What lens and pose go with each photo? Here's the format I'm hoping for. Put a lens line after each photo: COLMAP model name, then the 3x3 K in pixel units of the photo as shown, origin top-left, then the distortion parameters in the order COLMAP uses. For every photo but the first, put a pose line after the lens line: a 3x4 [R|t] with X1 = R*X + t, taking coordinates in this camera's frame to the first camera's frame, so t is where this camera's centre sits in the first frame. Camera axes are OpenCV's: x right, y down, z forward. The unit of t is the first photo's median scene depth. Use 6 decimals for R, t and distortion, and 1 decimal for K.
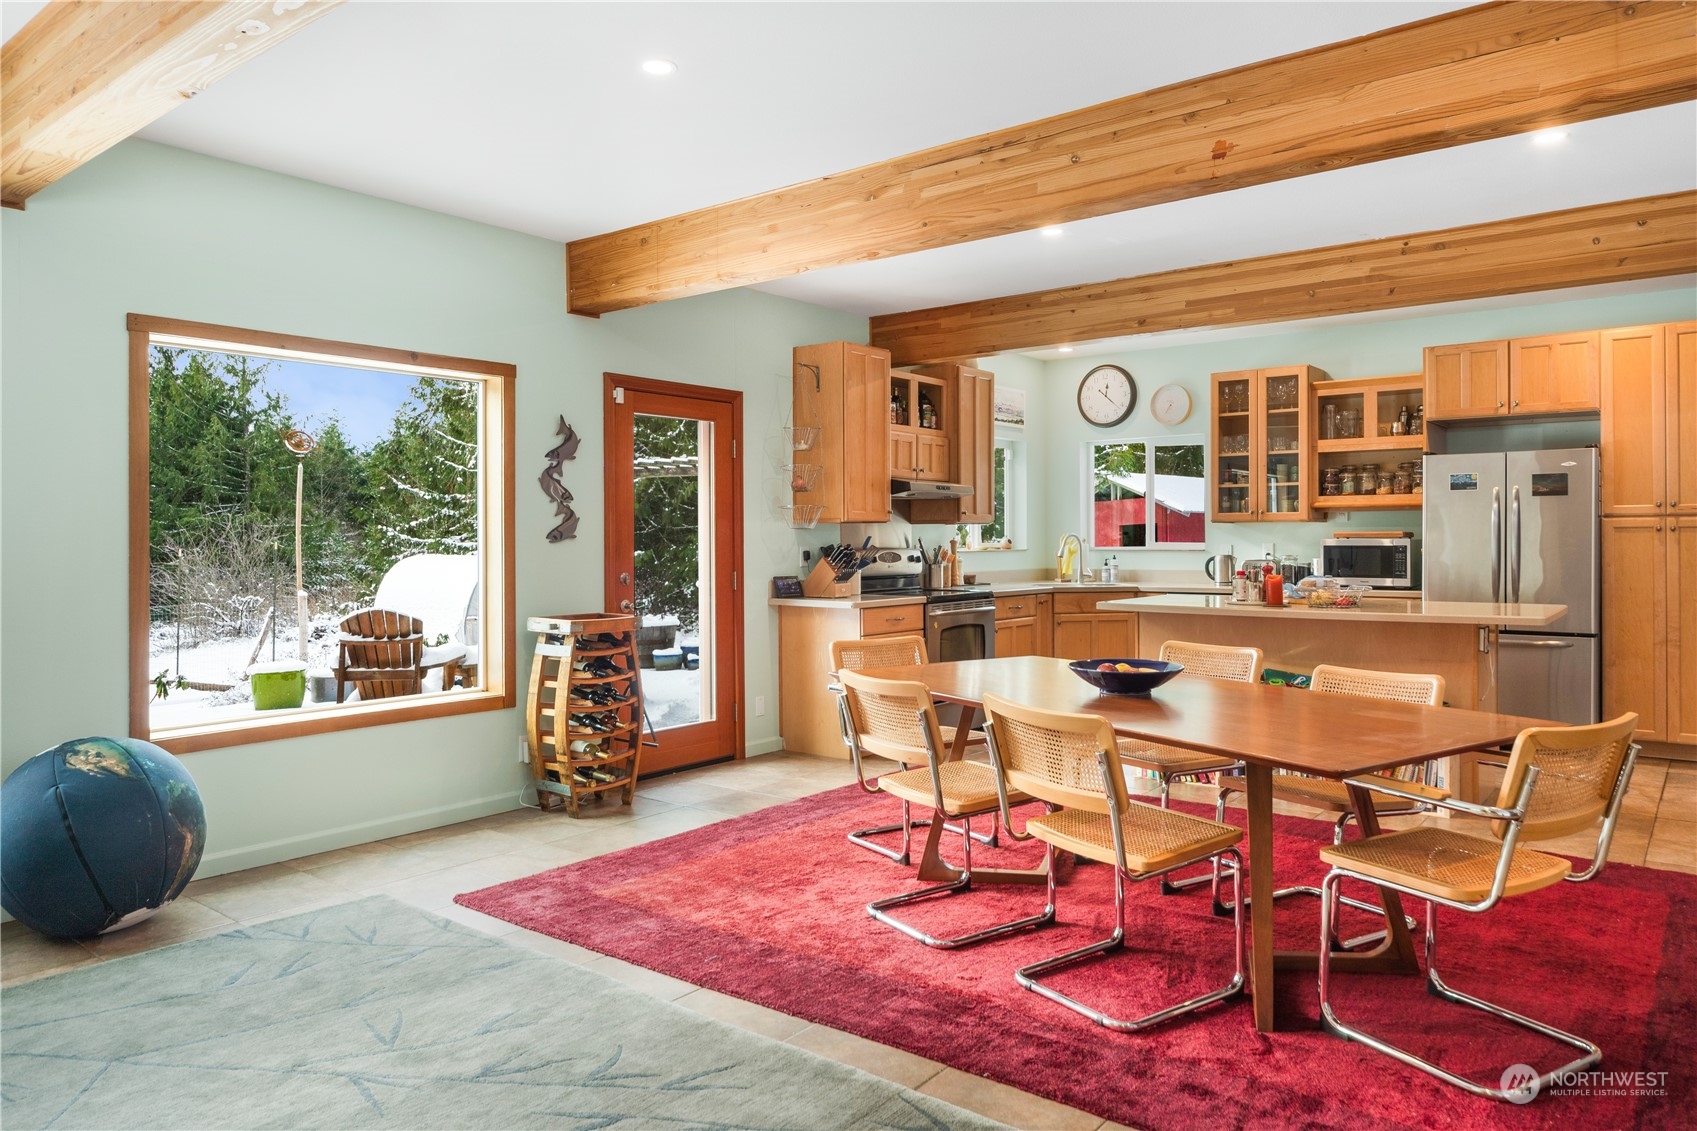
lens RADIAL K [[1106.8, 0, 862.6], [0, 1106.8, 548.5], [0, 0, 1]] dist [-0.018707, 0.000827]
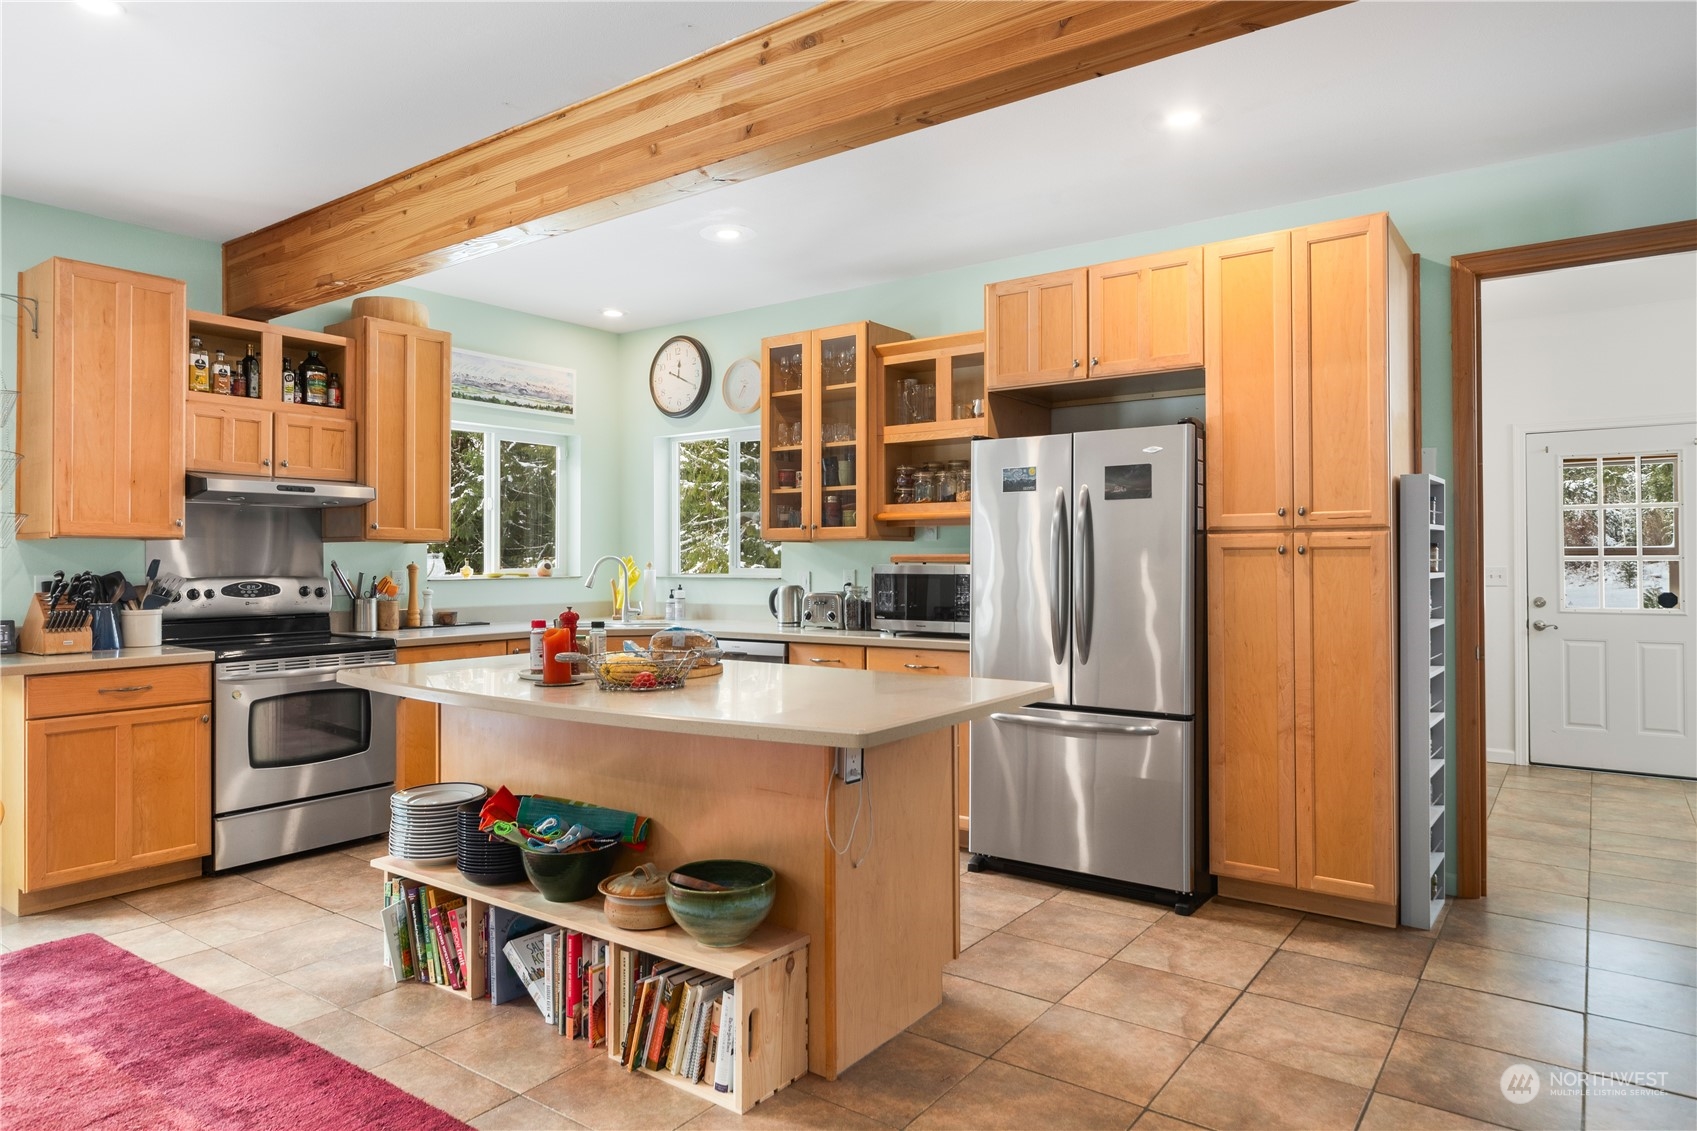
lens RADIAL K [[1026.7, 0, 843.7], [0, 1026.7, 554.8], [0, 0, 1]] dist [-0.002791, -0.000263]
pose [[0.999242, 0.002068, 0.038883, 0.398718], [-0.001505, 0.999894, -0.014503, -0.005587], [-0.038909, 0.014434, 0.999139, 0.369053]]
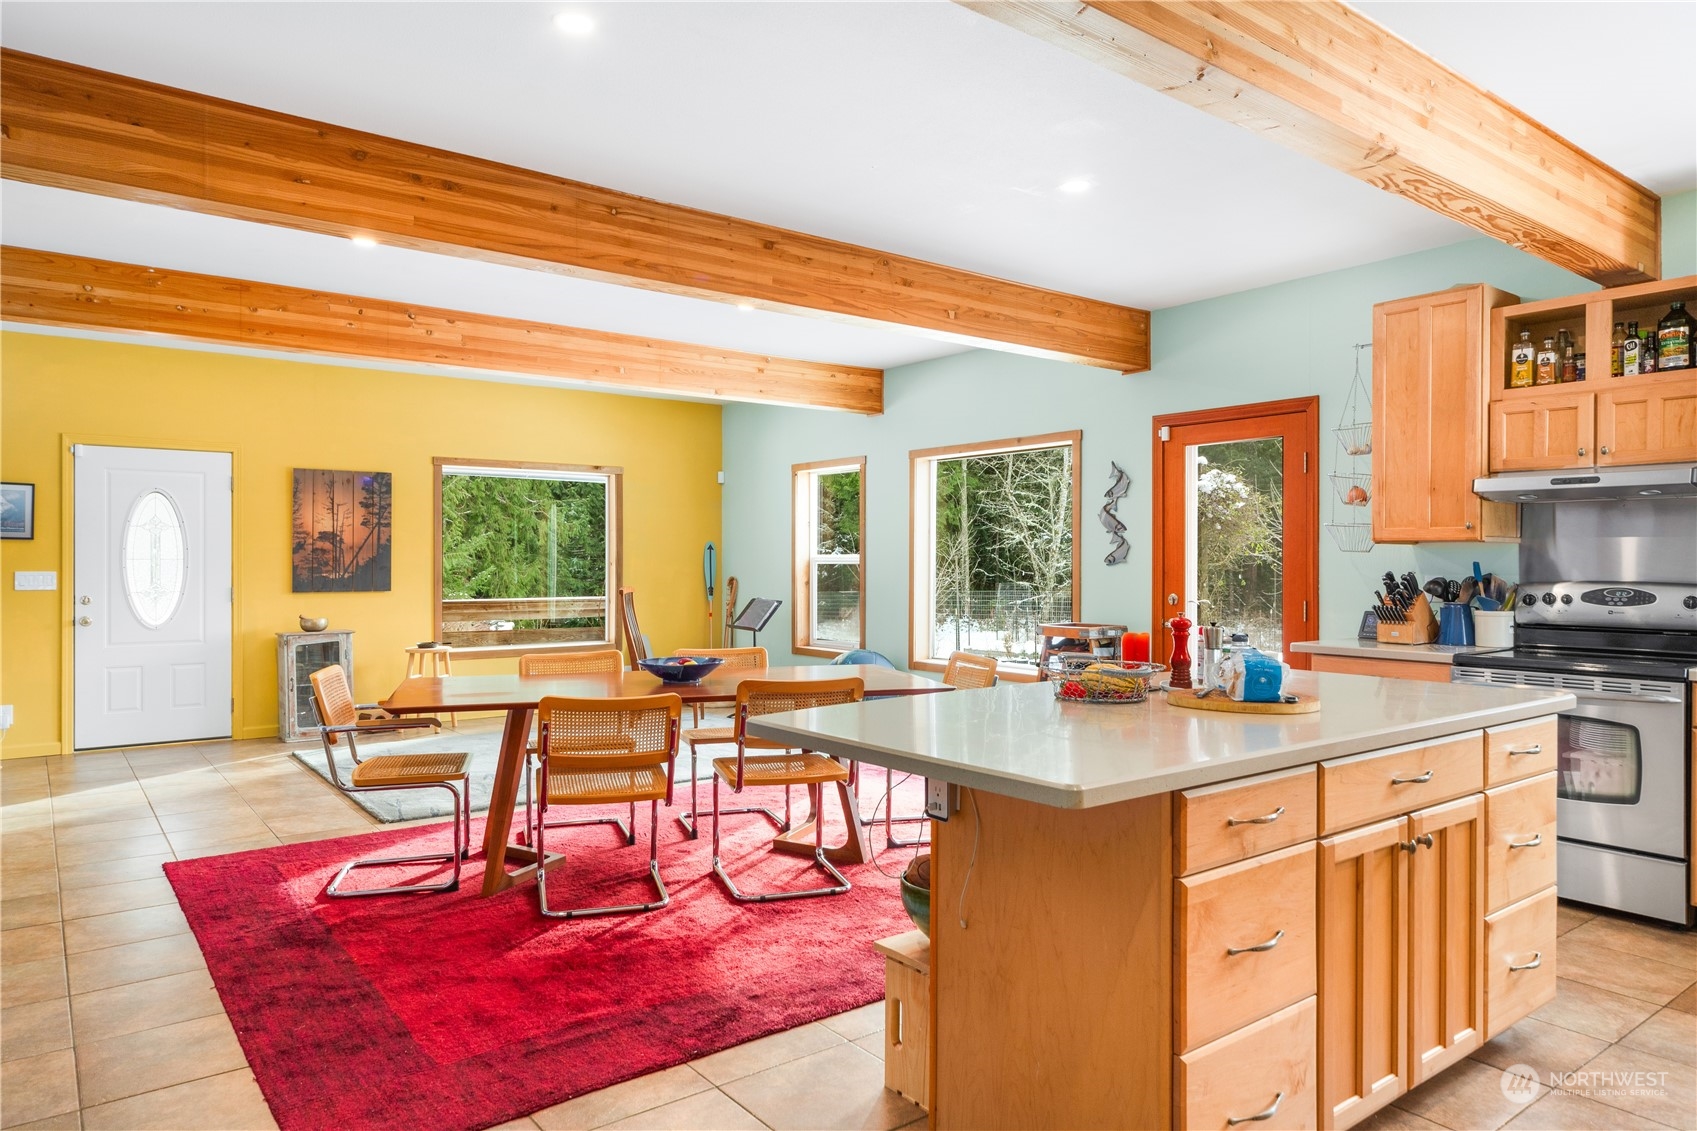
lens RADIAL K [[1106.8, 0, 851.9], [0, 1106.8, 565.6], [0, 0, 1]] dist [-0.018707, 0.000827]
pose [[-0.252238, 0.004821, -0.967653, 0.761681], [-0.013721, 0.999869, 0.008558, -0.009368], [0.967568, 0.015436, -0.252139, 0.802604]]
